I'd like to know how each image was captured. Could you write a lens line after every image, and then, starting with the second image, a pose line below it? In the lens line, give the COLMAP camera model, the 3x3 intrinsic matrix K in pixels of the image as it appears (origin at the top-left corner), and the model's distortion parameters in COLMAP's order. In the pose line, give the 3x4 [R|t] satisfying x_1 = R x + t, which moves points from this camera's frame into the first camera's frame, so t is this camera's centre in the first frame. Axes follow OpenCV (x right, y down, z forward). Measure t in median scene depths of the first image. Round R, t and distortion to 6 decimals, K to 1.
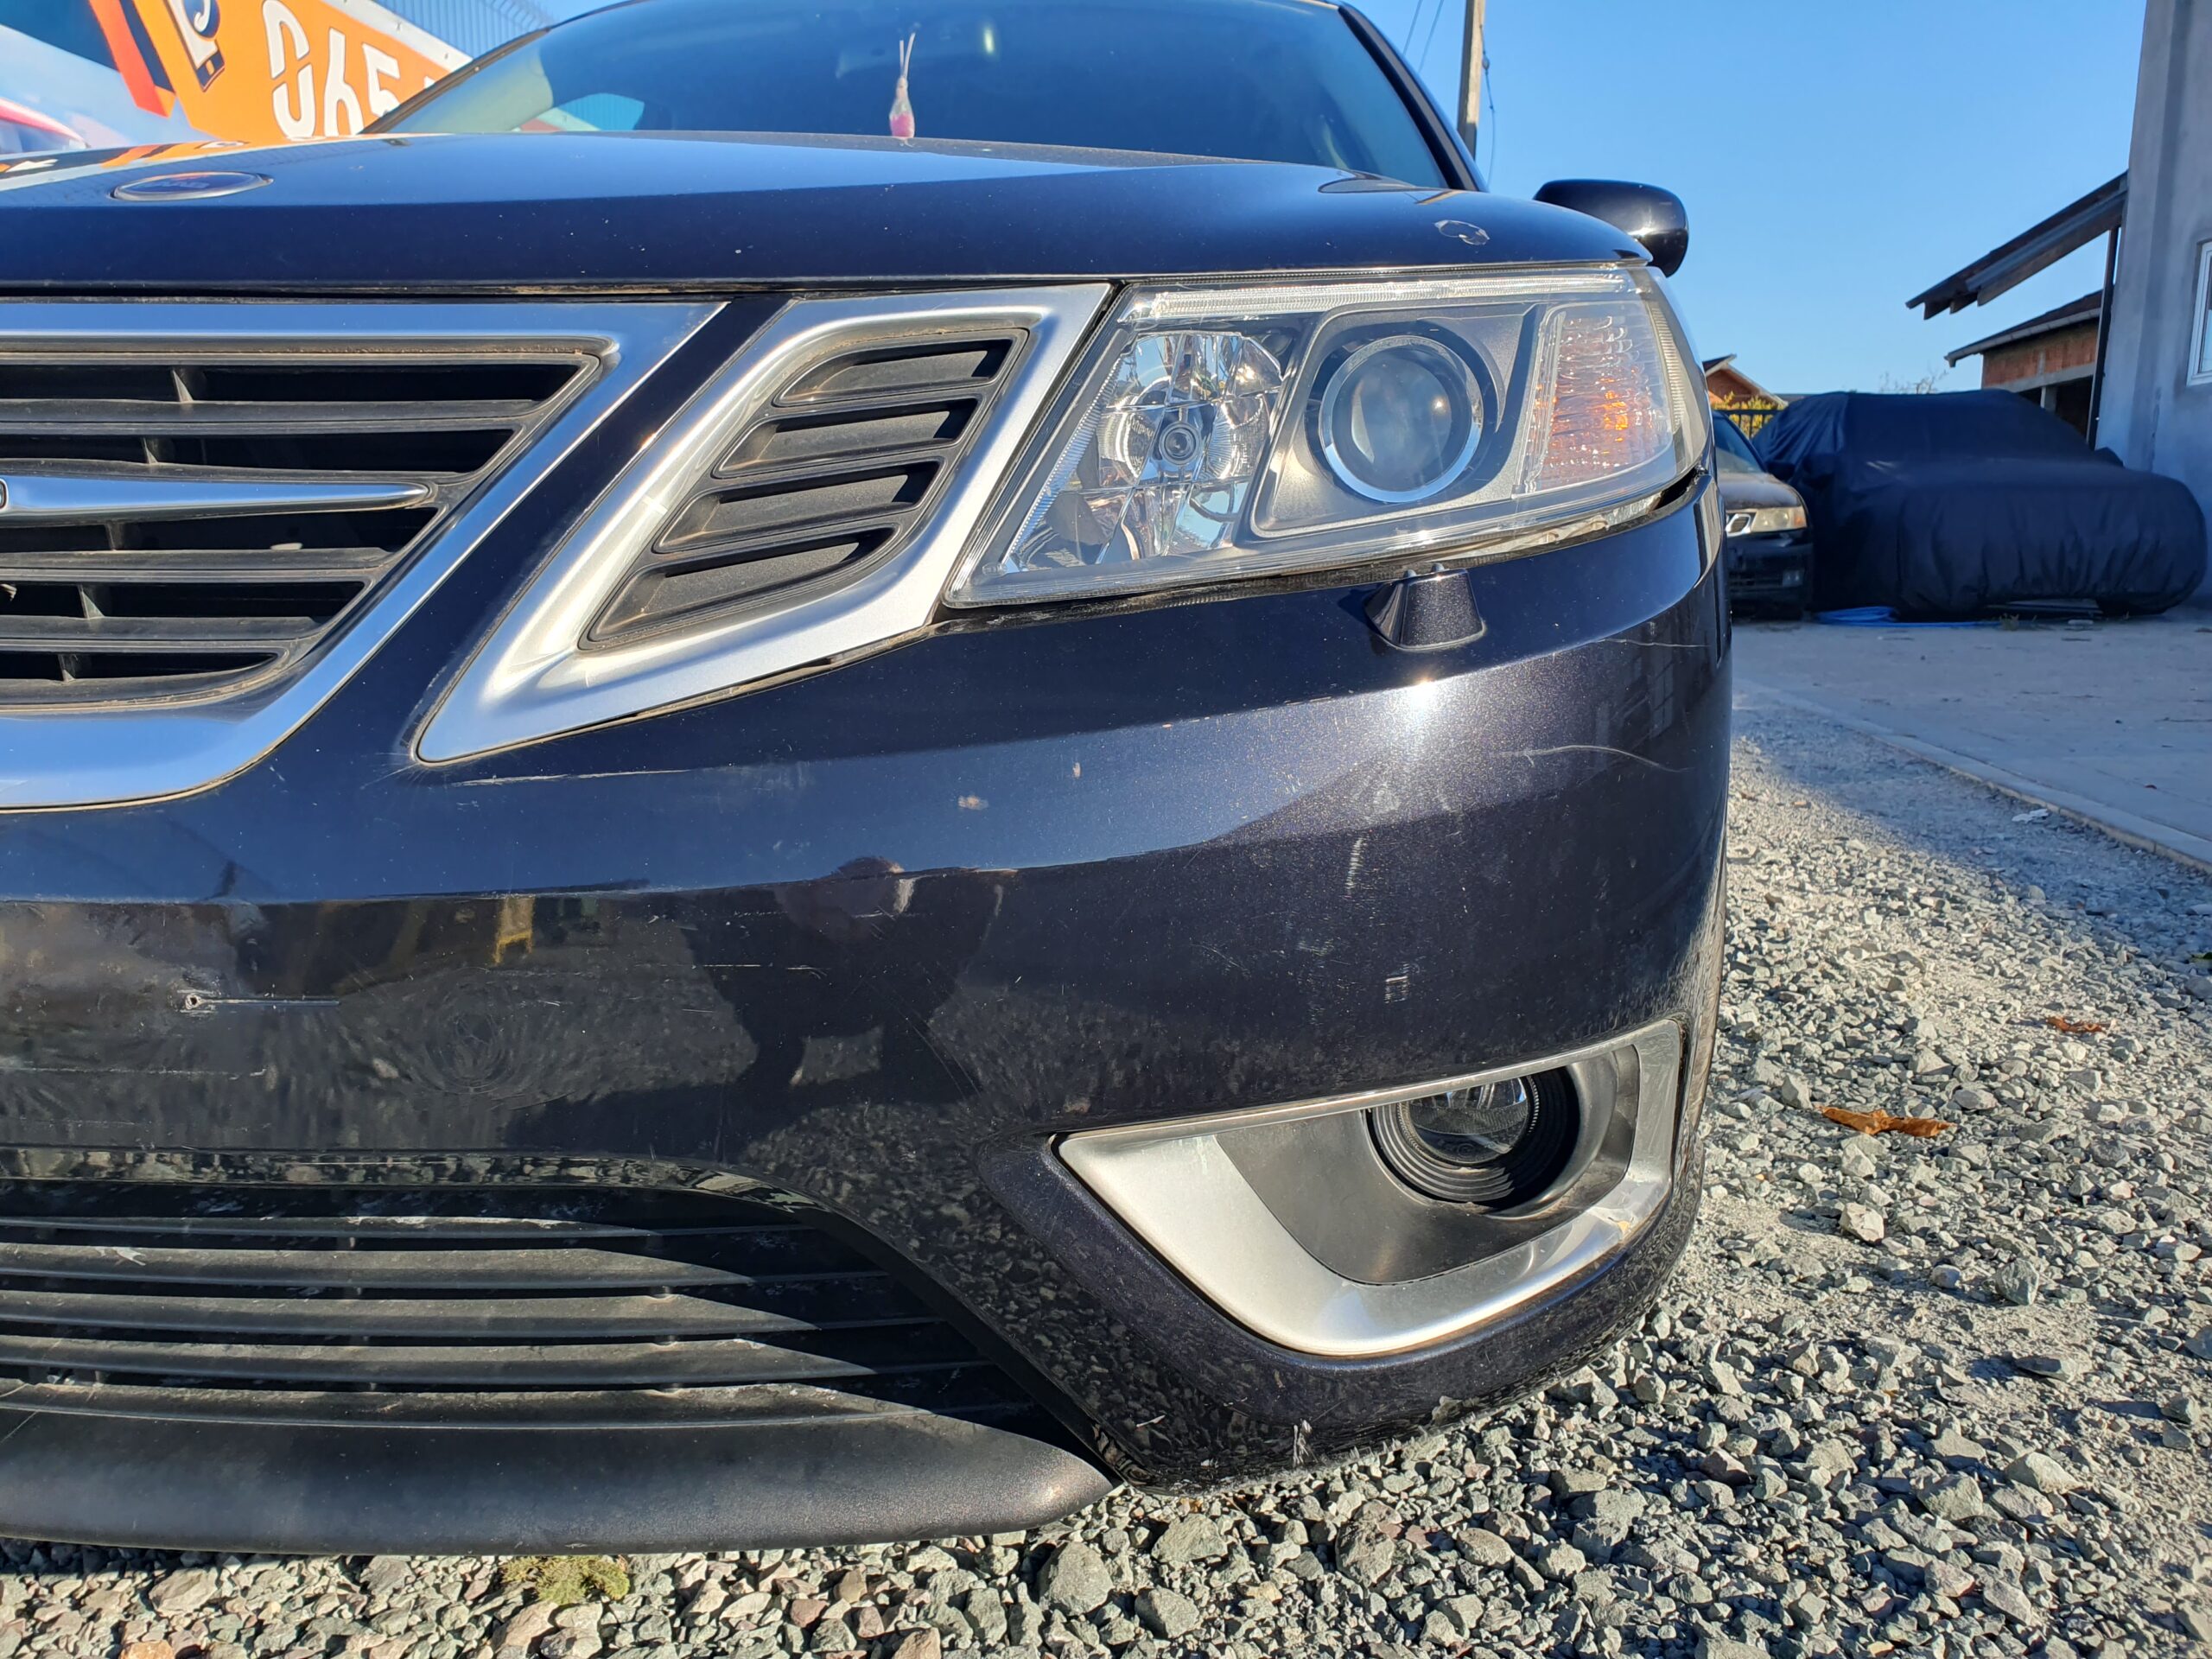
lens RADIAL K [[1713.5, 0, 1088.7], [0, 1713.5, 836.8], [0, 0, 1]] dist [0.012409, 0.000756]
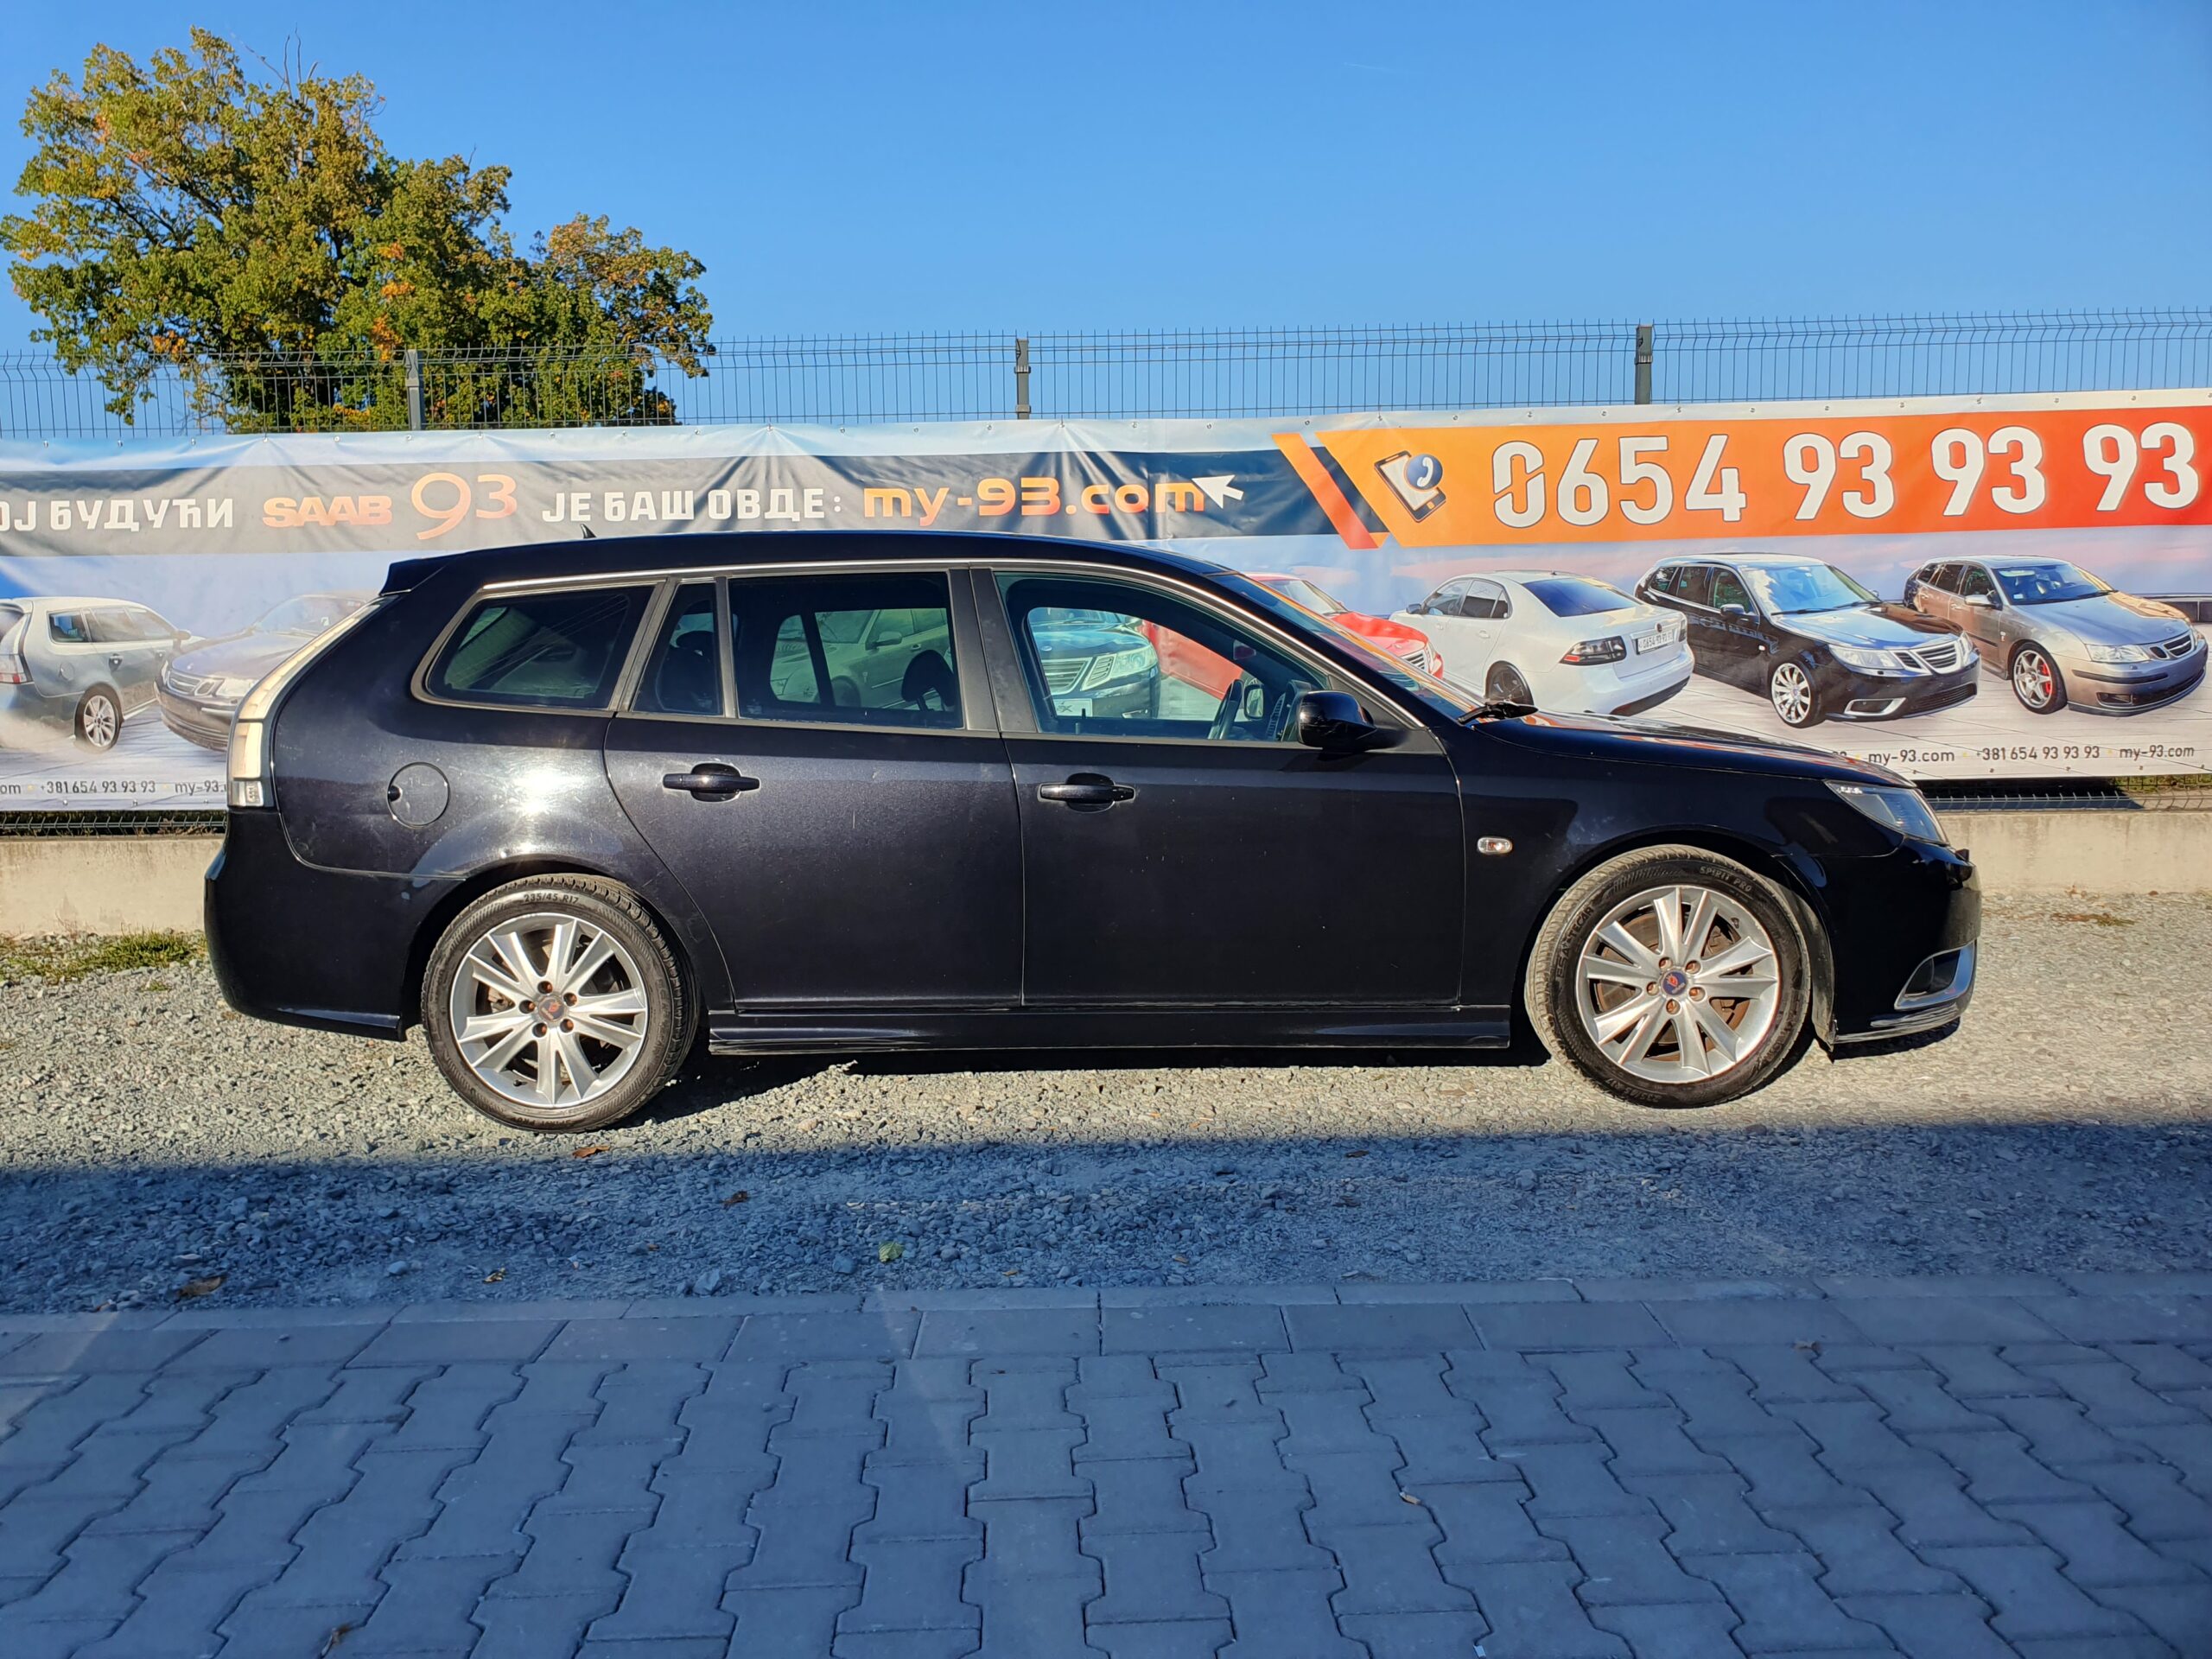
lens RADIAL K [[1713.5, 0, 1085.5], [0, 1713.5, 845.0], [0, 0, 1]] dist [0.012409, 0.000756]
pose [[0.096382, 0.087847, -0.991460, 3.648785], [-0.155384, 0.985213, 0.072188, -0.656368], [0.983141, 0.147099, 0.108606, 1.831674]]
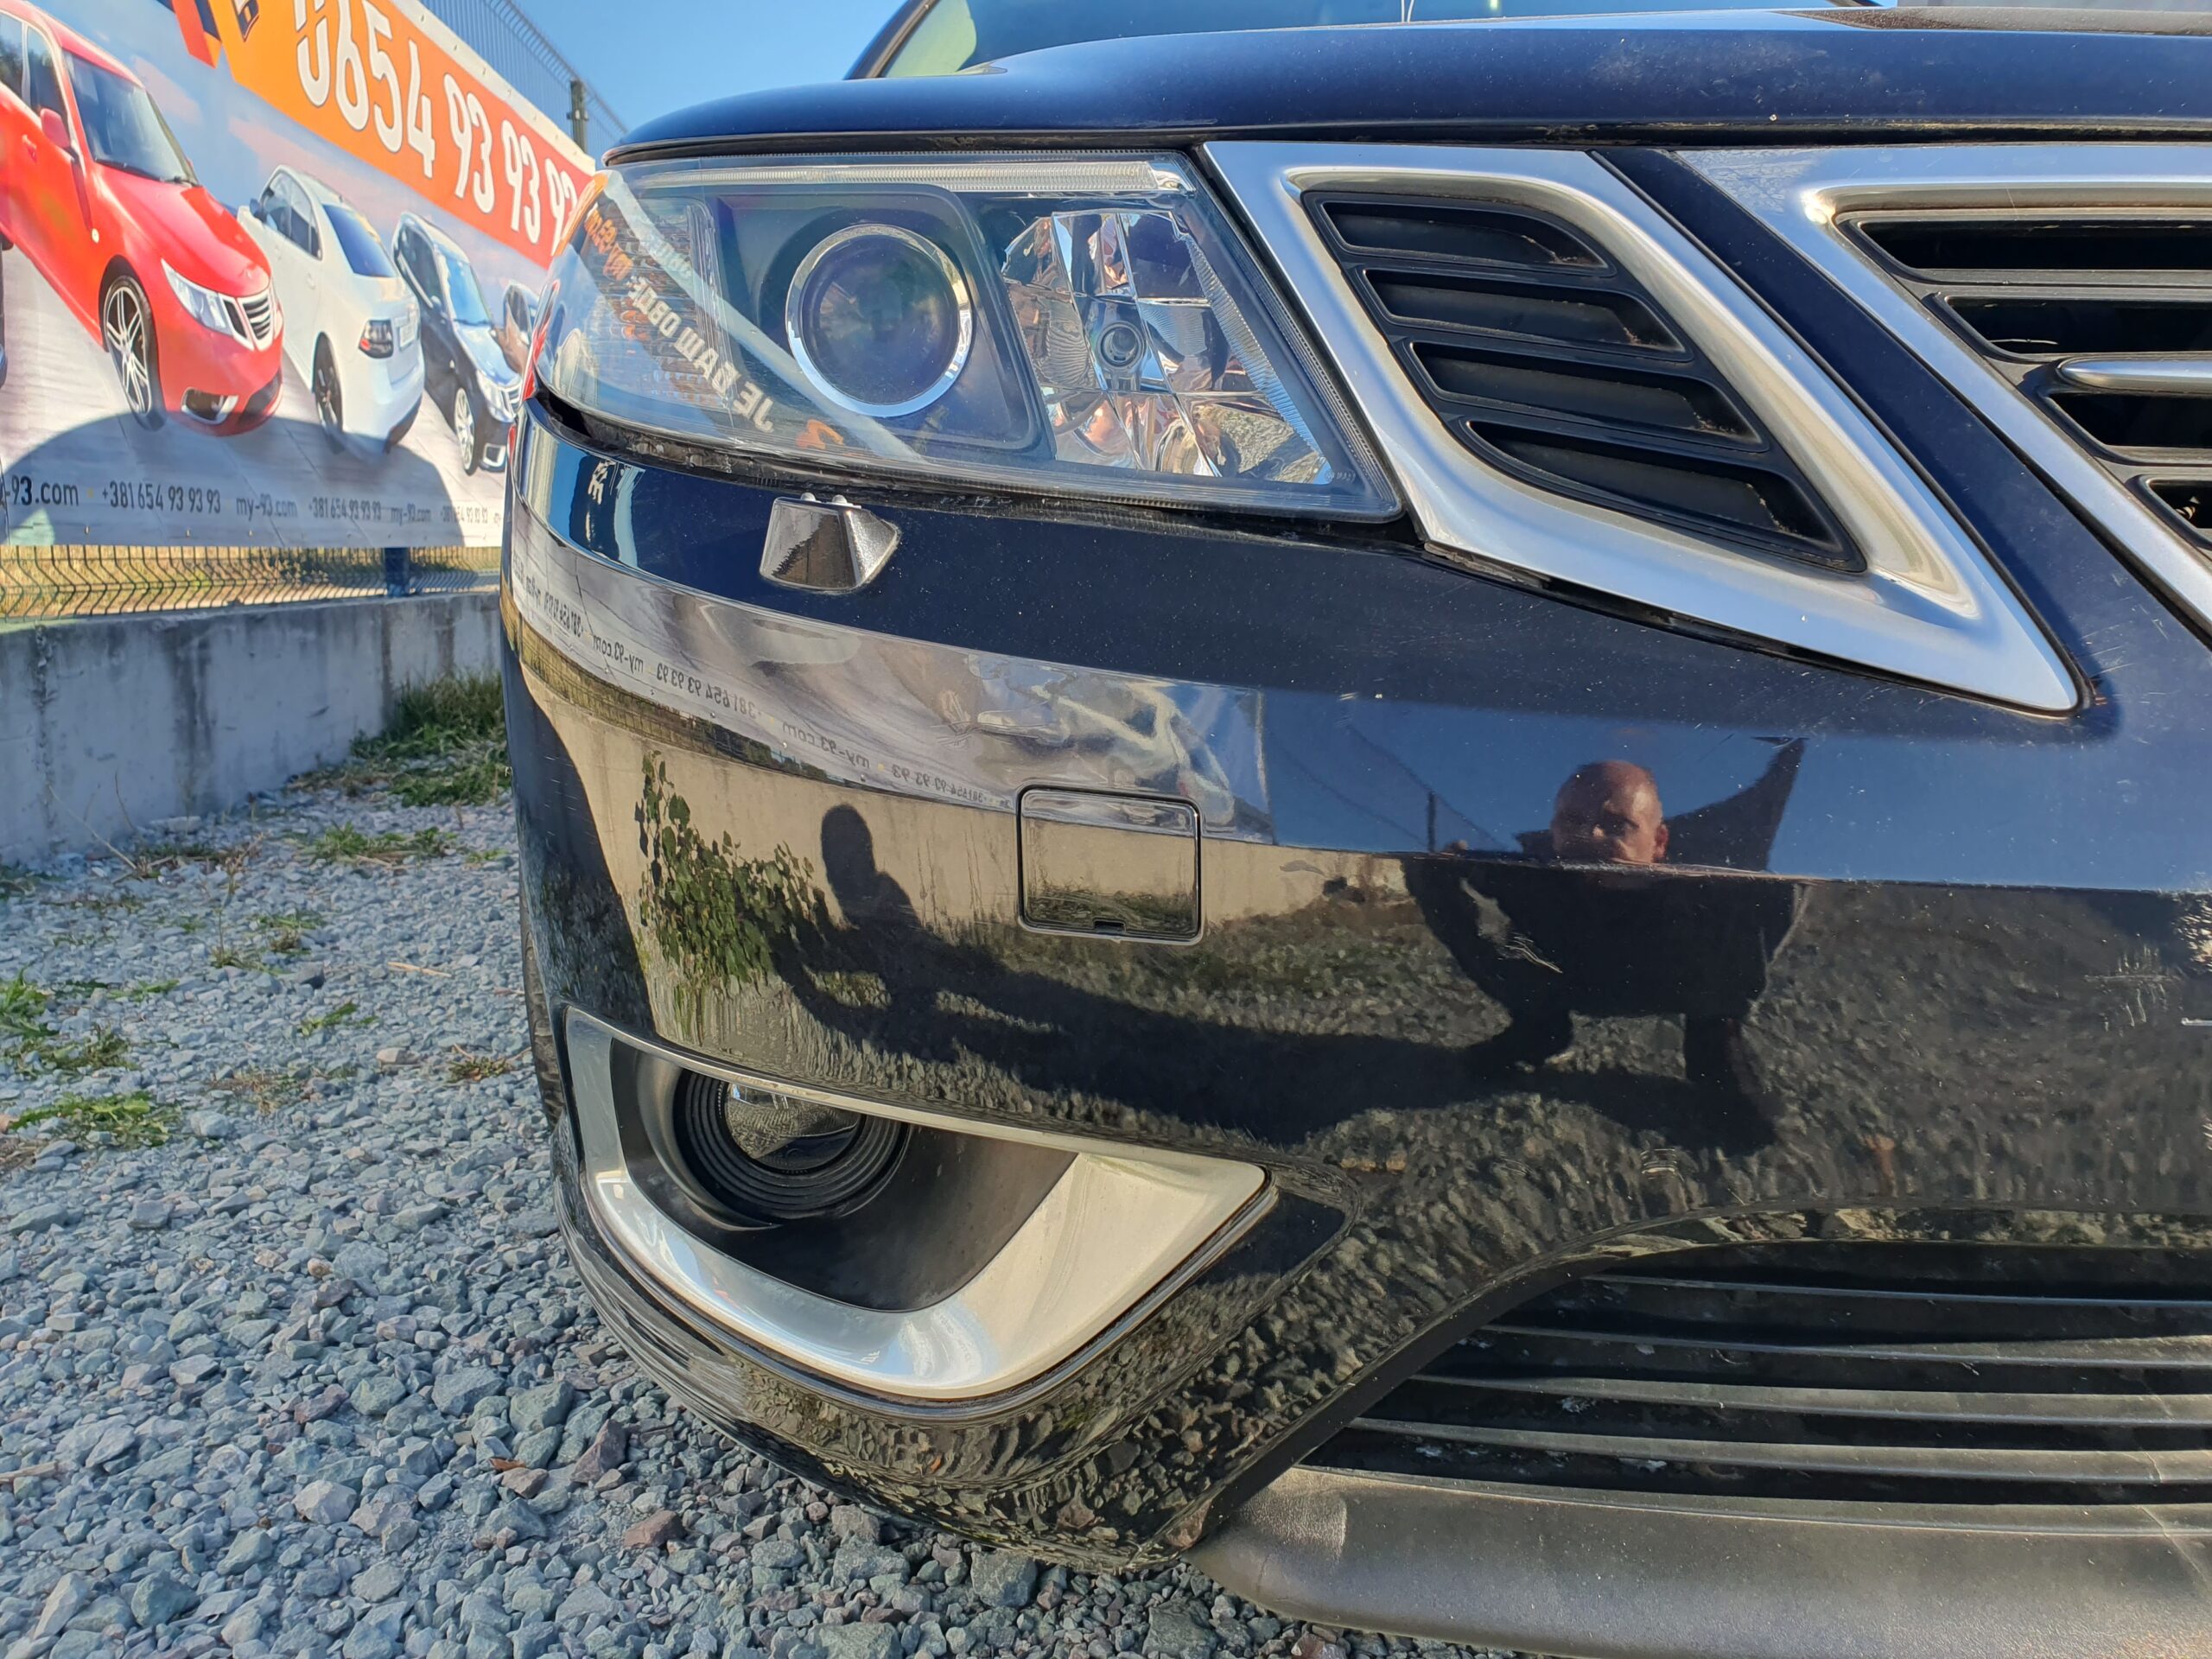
lens RADIAL K [[1713.5, 0, 1099.1], [0, 1713.5, 839.9], [0, 0, 1]] dist [0.012409, 0.000756]
pose [[0.984805, -0.045612, 0.167568, -0.820619], [0.046406, 0.998922, -0.000825, -0.008875], [-0.167350, 0.008589, 0.985860, 0.193647]]
